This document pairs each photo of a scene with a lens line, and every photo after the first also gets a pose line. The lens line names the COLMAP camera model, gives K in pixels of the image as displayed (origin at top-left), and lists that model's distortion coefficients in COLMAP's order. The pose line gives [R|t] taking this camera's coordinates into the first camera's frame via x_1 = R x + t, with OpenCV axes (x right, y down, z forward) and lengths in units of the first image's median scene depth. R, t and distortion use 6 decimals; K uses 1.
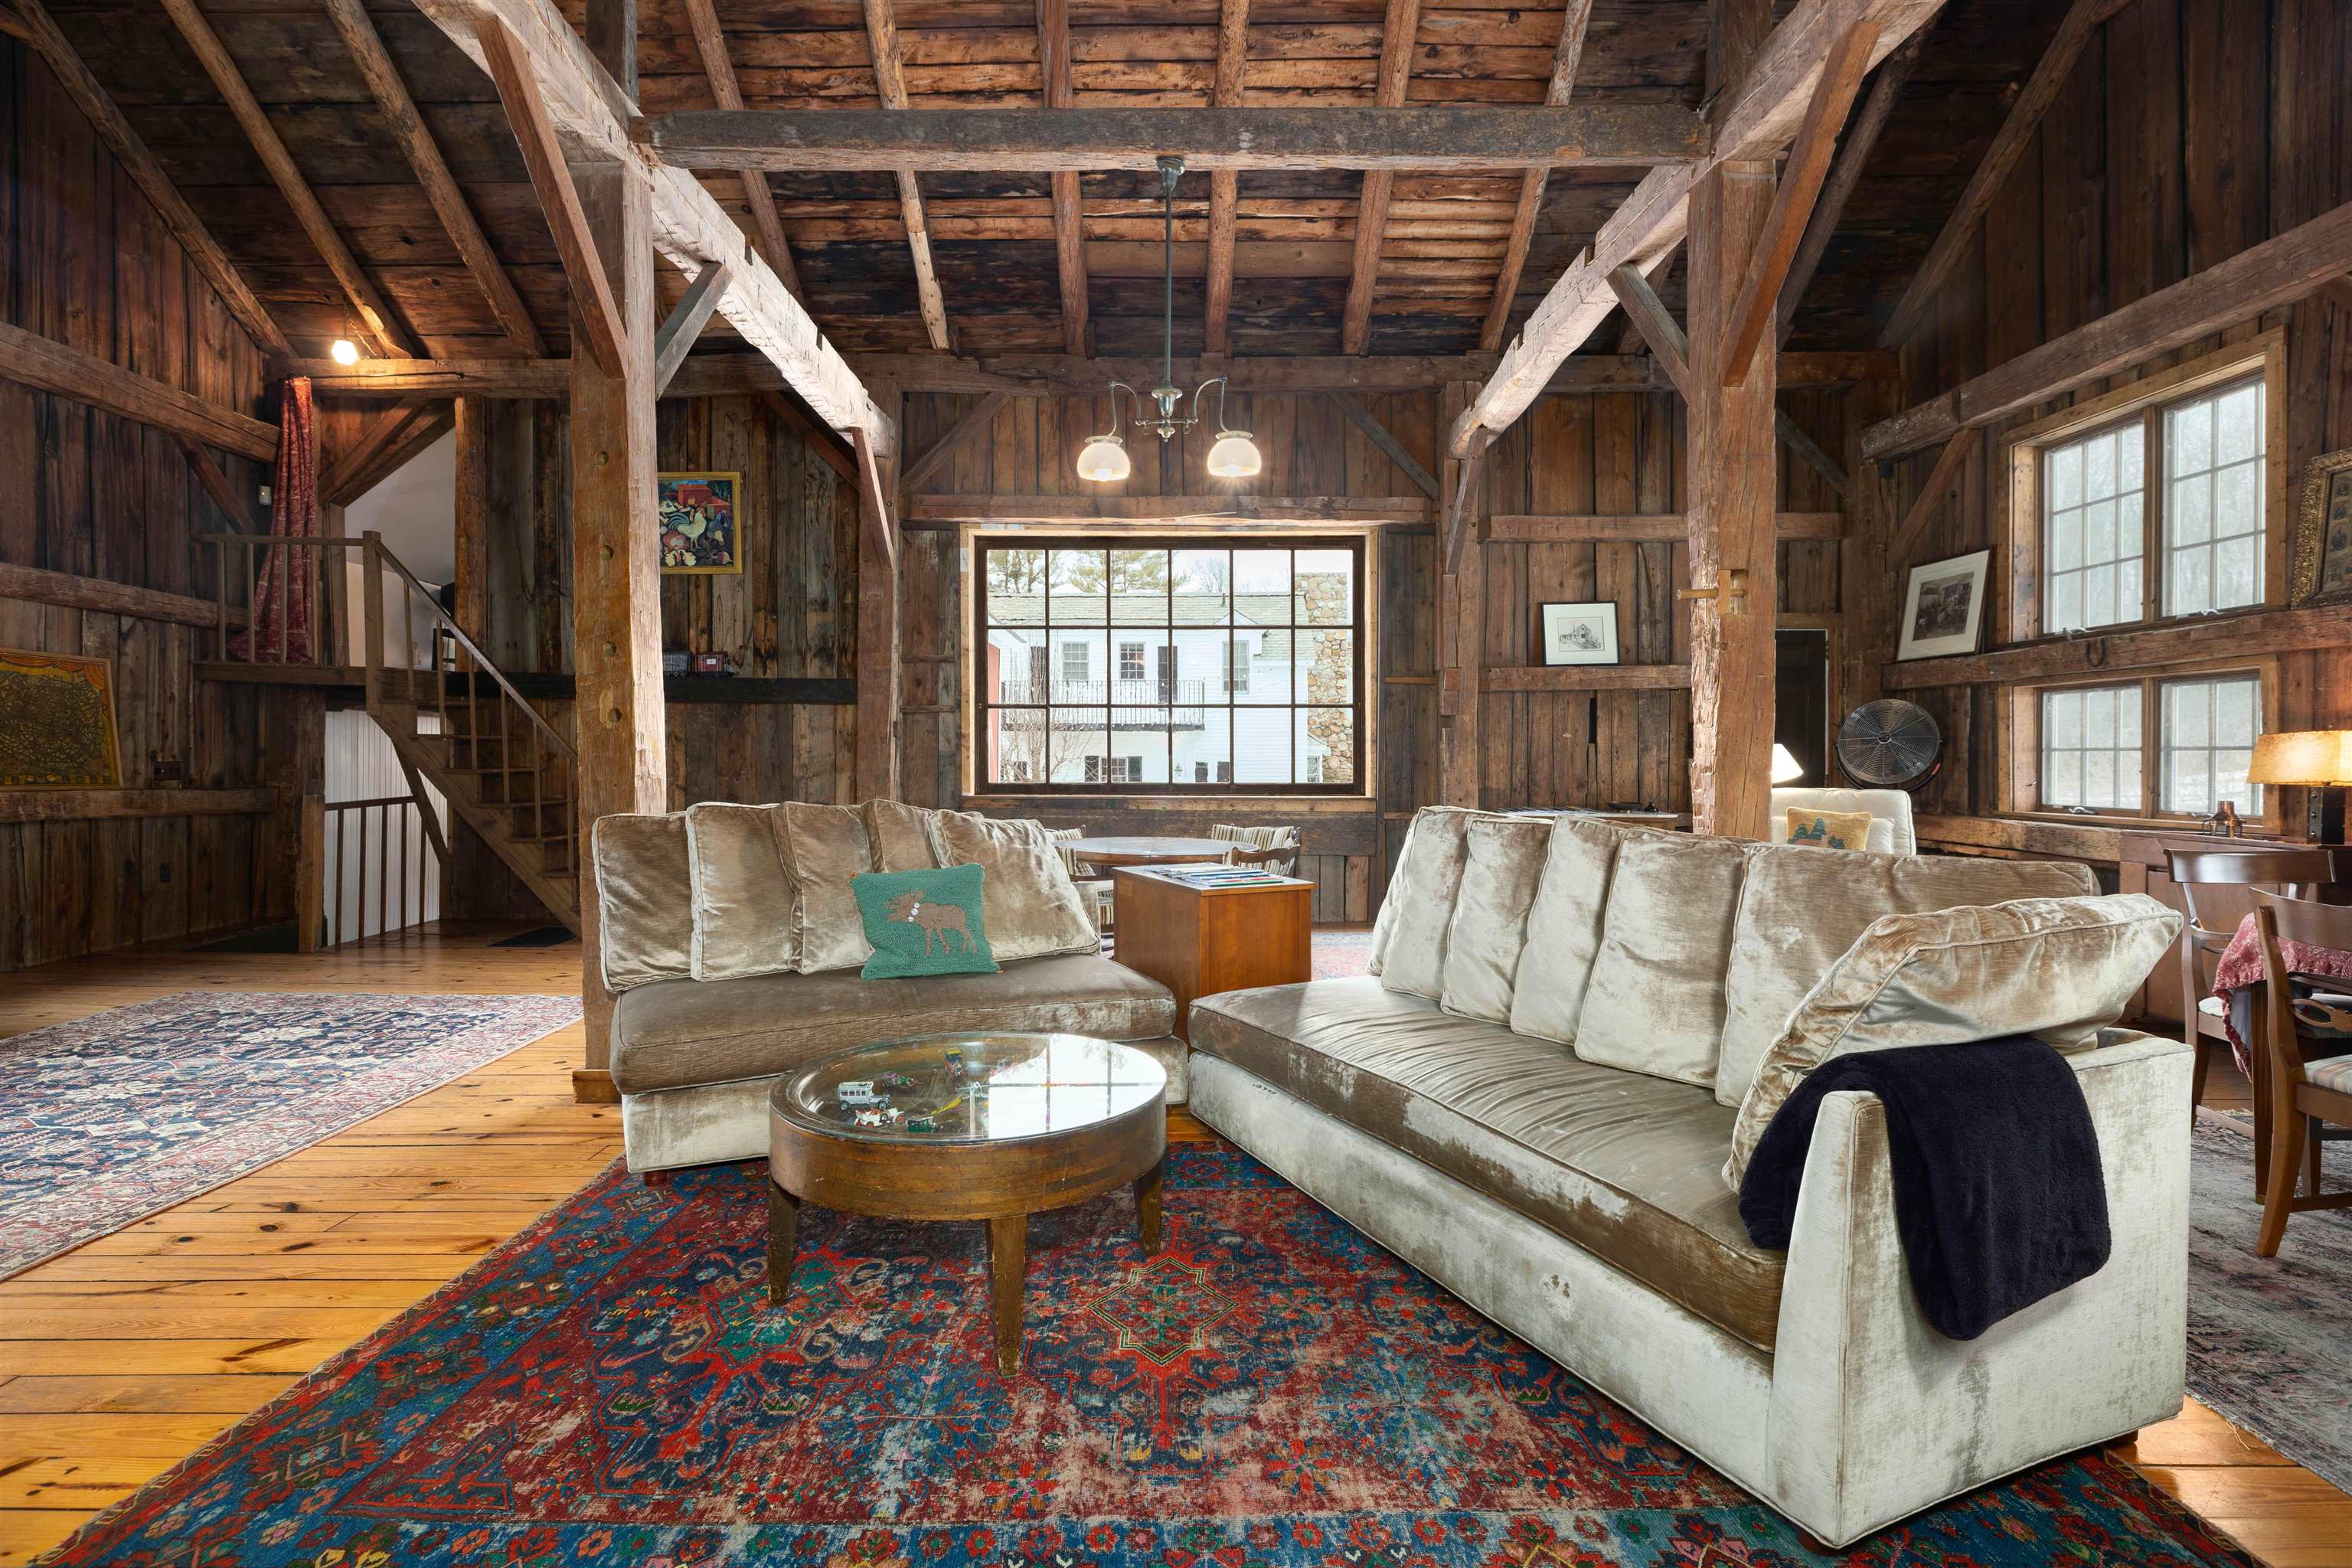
lens RADIAL K [[1227.1, 0, 1178.6], [0, 1227.1, 768.9], [0, 0, 1]] dist [-0.000355, -0.000113]
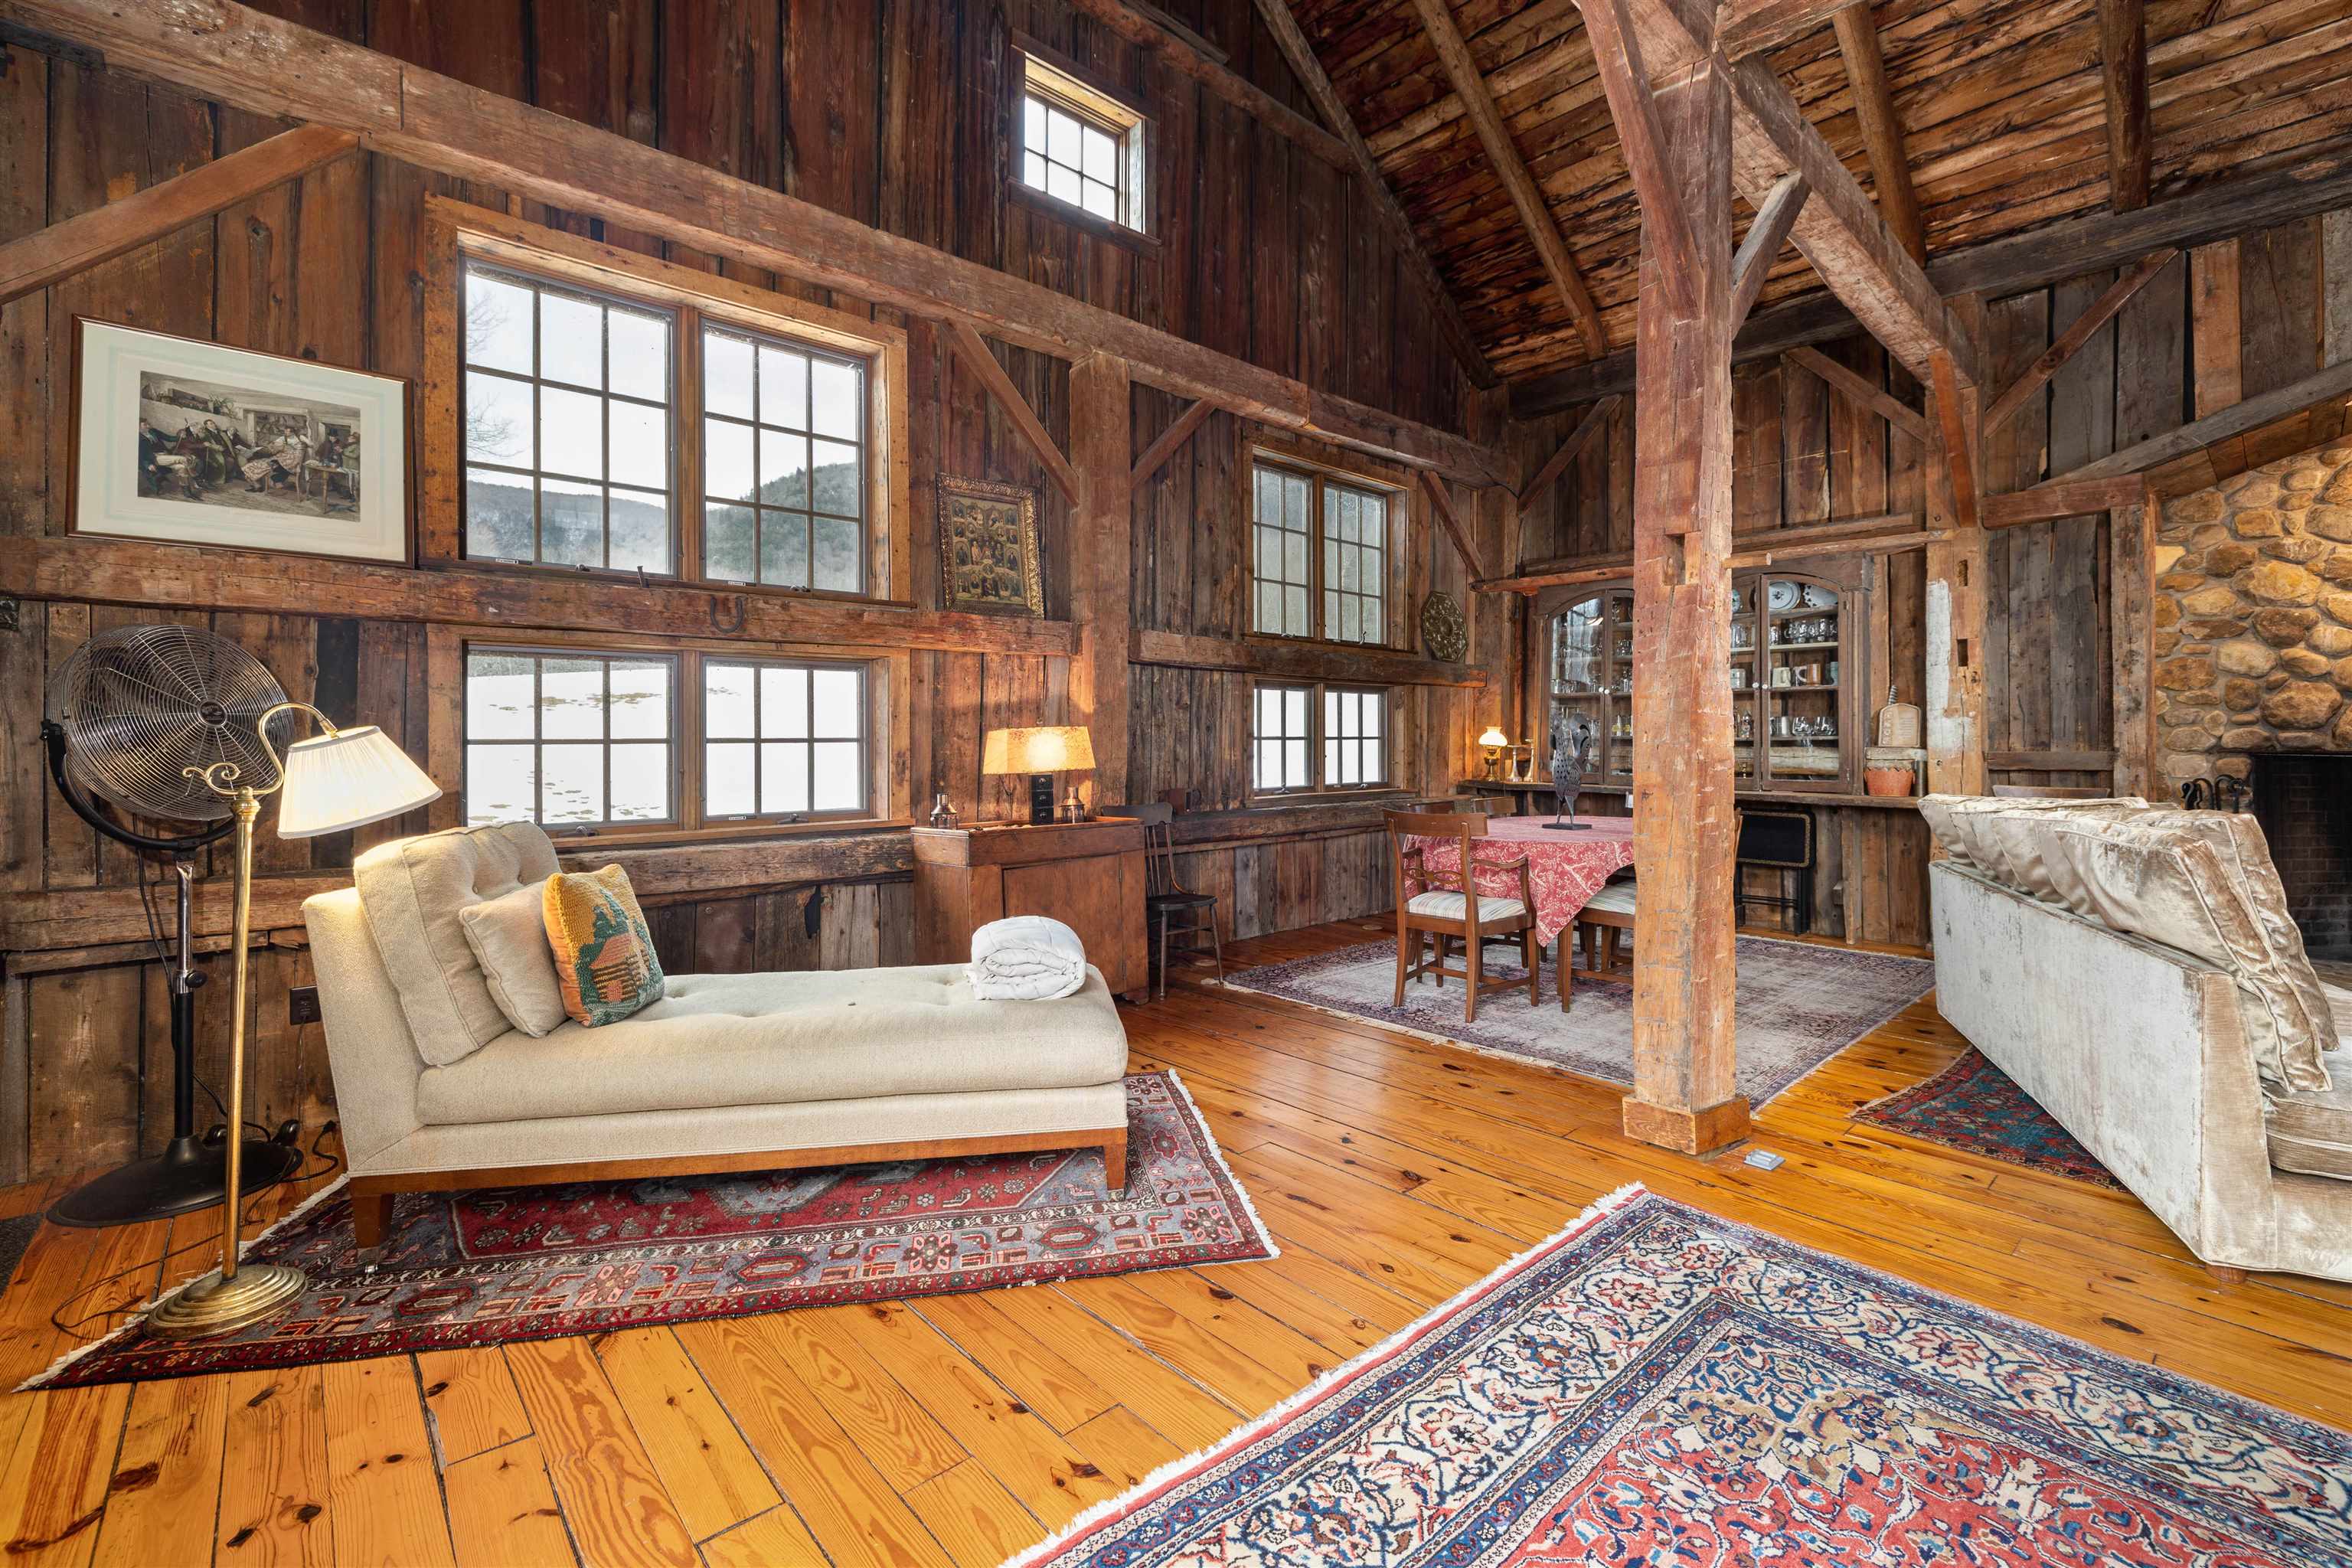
lens RADIAL K [[1024.6, 0, 1171.5], [0, 1024.6, 748.1], [0, 0, 1]] dist [0.001647, -0.000217]
pose [[-0.659597, -0.009526, 0.751559, 0.083444], [0.005455, 0.999833, 0.017460, -0.020202], [-0.751600, 0.015616, -0.659434, 1.178217]]
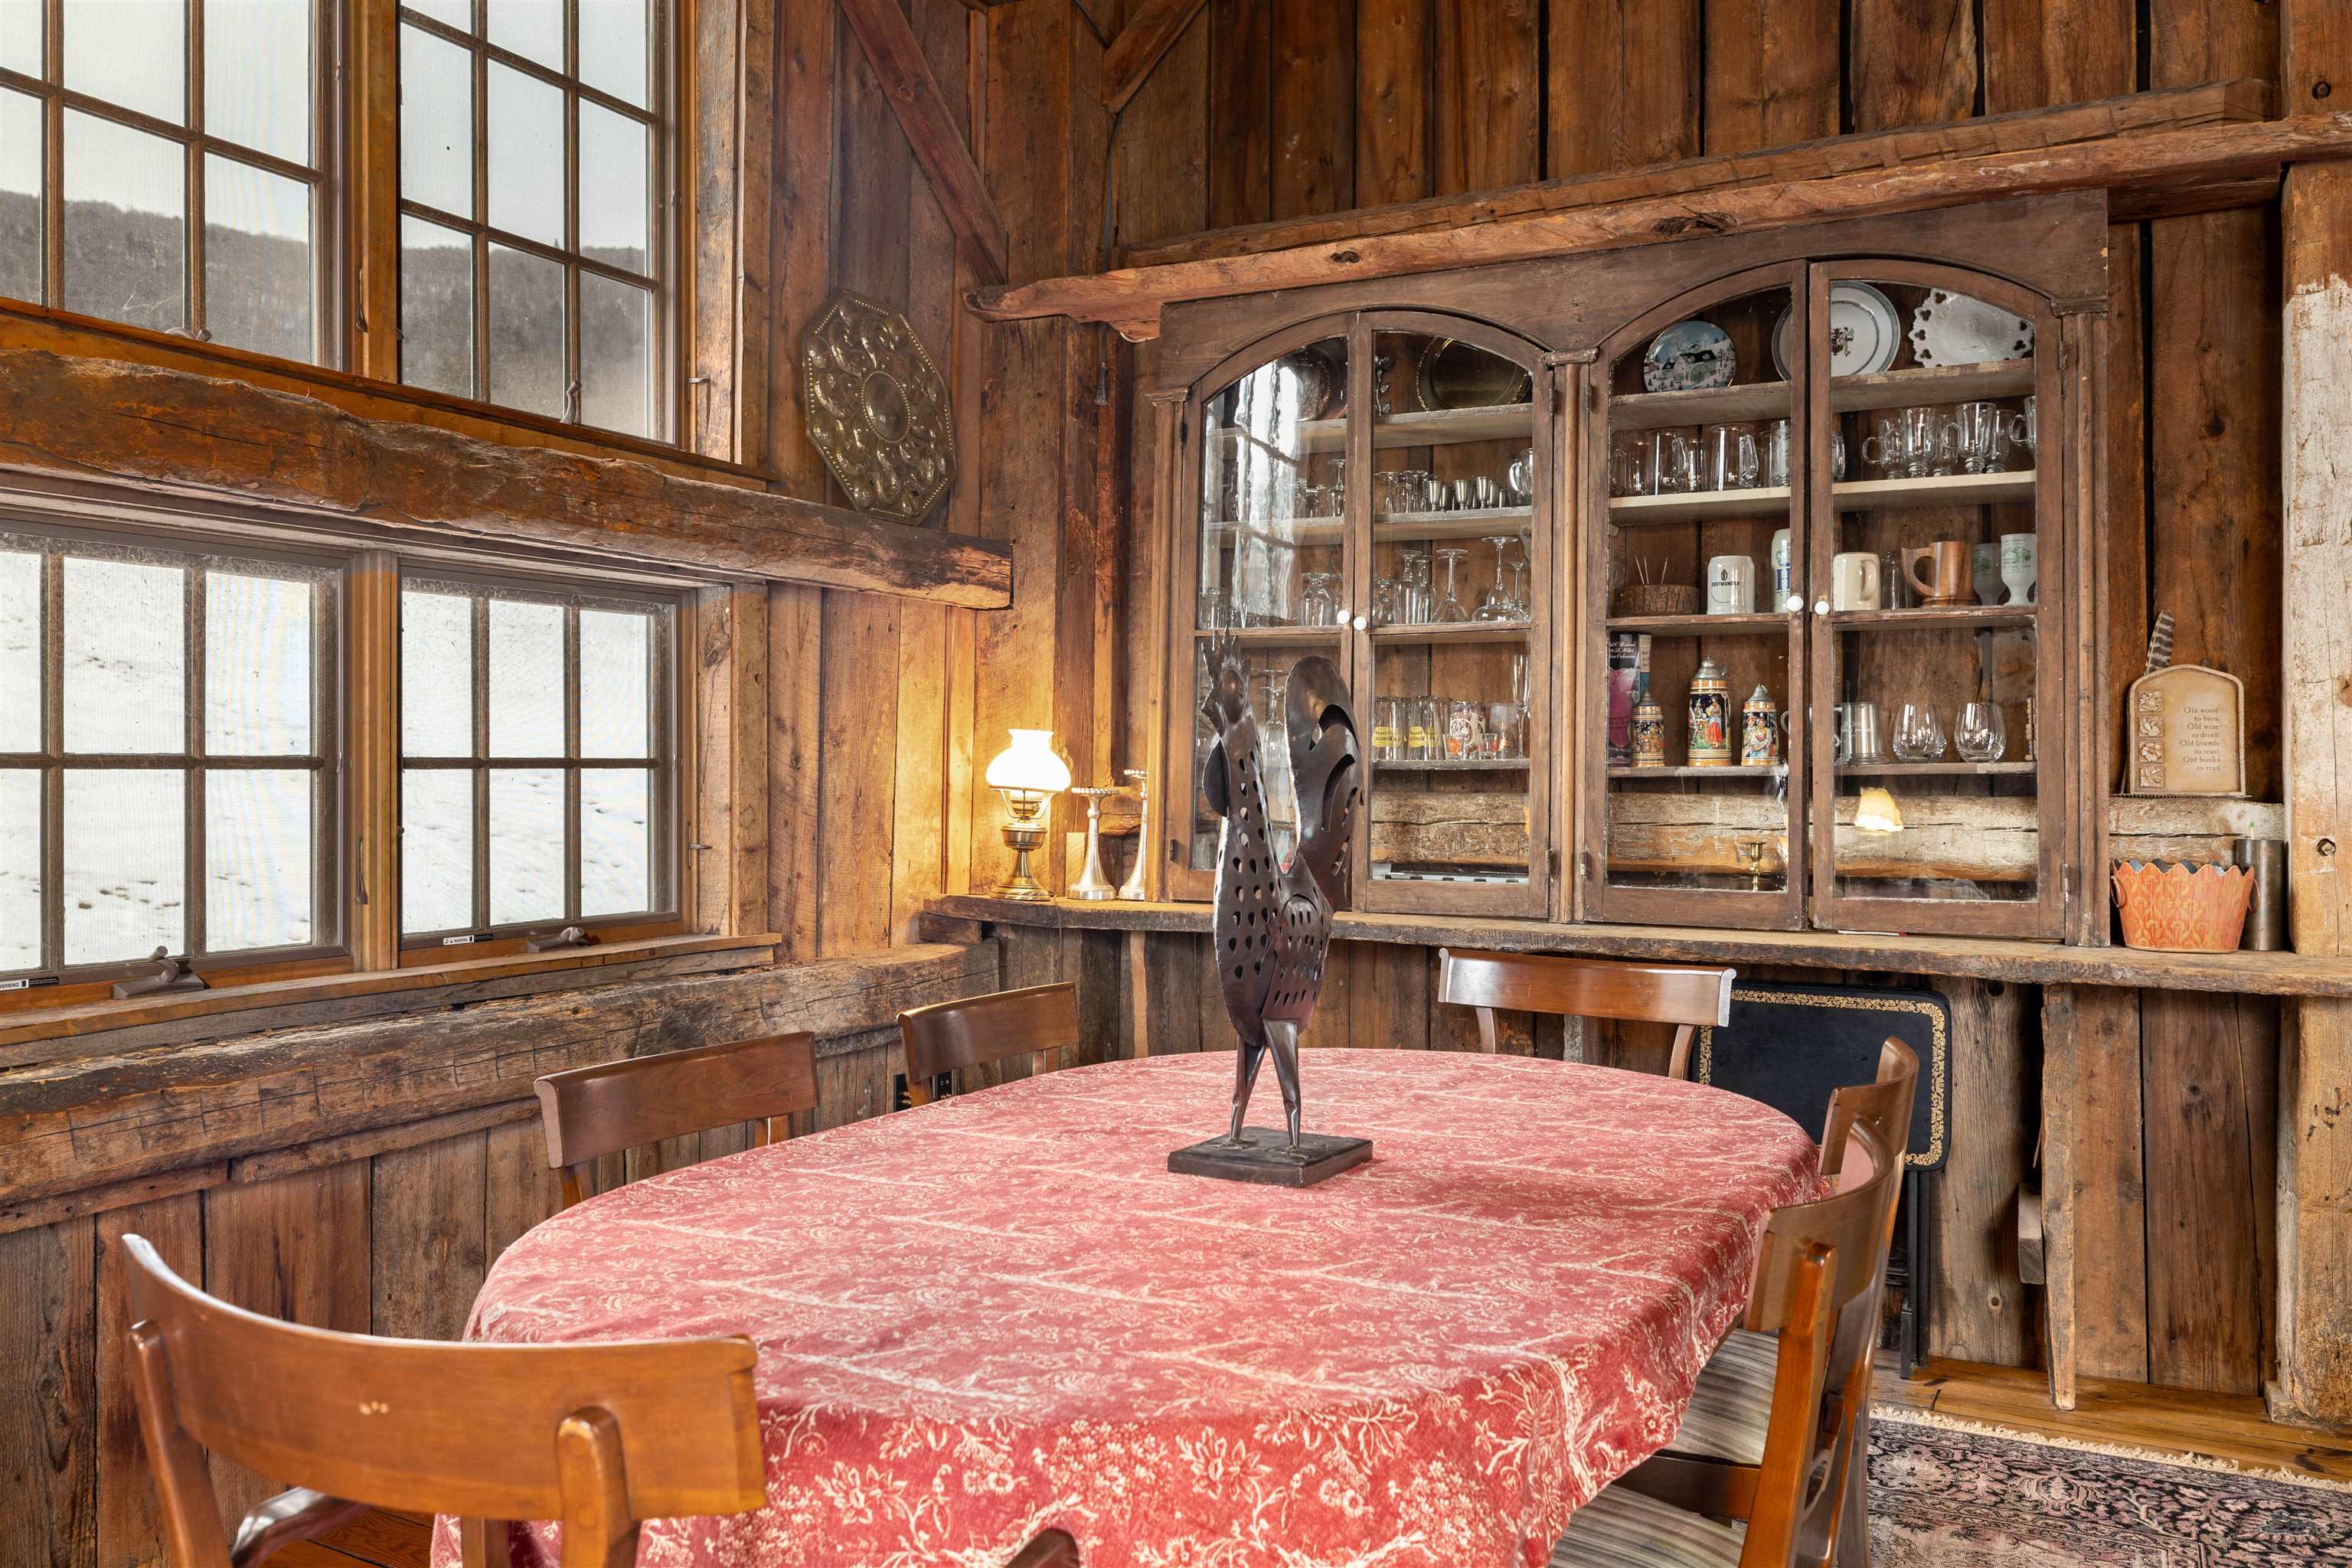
lens RADIAL K [[1955.9, 0, 1175.8], [0, 1955.9, 778.4], [0, 0, 1]] dist [0.000890, -0.000020]
pose [[-0.876083, -0.008242, 0.482091, 0.235721], [-0.001100, 0.999885, 0.015095, -0.017163], [-0.482160, 0.012694, -0.875991, 0.900523]]
